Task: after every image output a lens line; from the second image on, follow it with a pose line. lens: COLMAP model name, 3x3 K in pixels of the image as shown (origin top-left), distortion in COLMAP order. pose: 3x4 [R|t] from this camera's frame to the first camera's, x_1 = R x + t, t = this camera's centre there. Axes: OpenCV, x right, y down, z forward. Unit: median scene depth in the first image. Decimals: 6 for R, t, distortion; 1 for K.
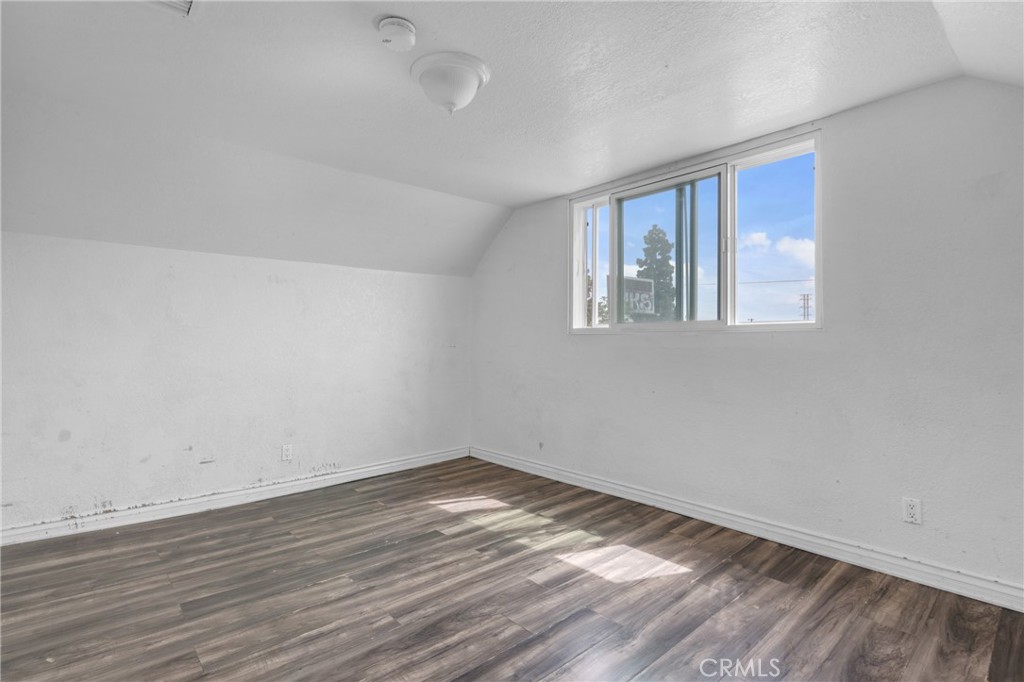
lens RADIAL K [[483.5, 0, 509.0], [0, 483.5, 342.1], [0, 0, 1]] dist [-0.004516, 0.003294]
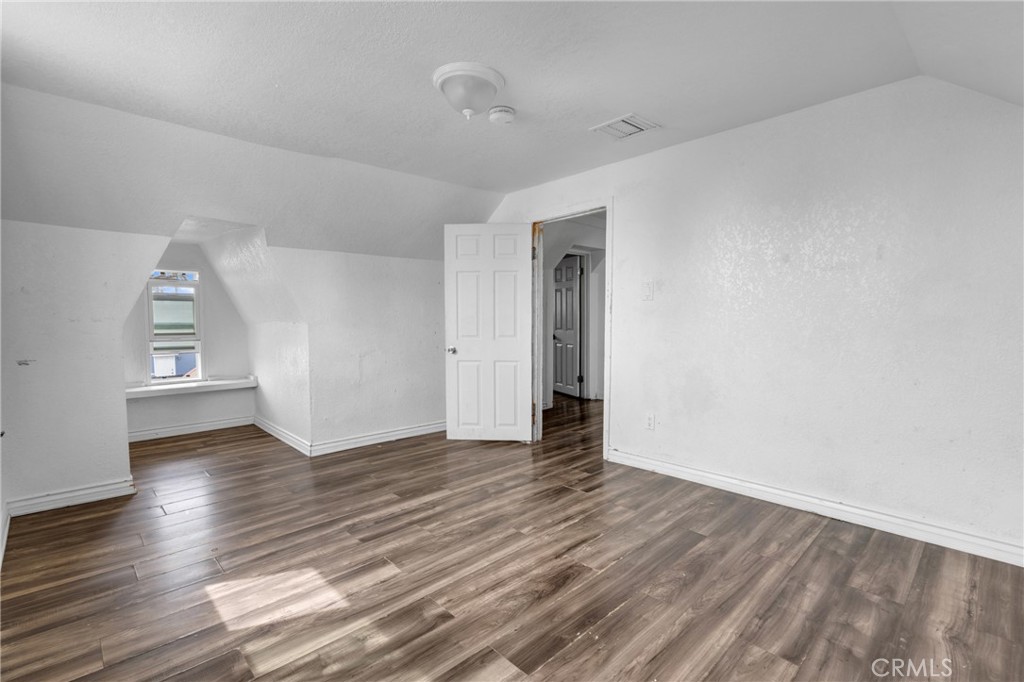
lens RADIAL K [[483.5, 0, 510.7], [0, 483.5, 341.3], [0, 0, 1]] dist [-0.004516, 0.003294]
pose [[-0.999384, 0.016206, -0.031137, -0.156185], [0.014451, 0.998337, 0.055799, -0.006874], [0.031989, 0.055315, -0.997956, 1.941129]]
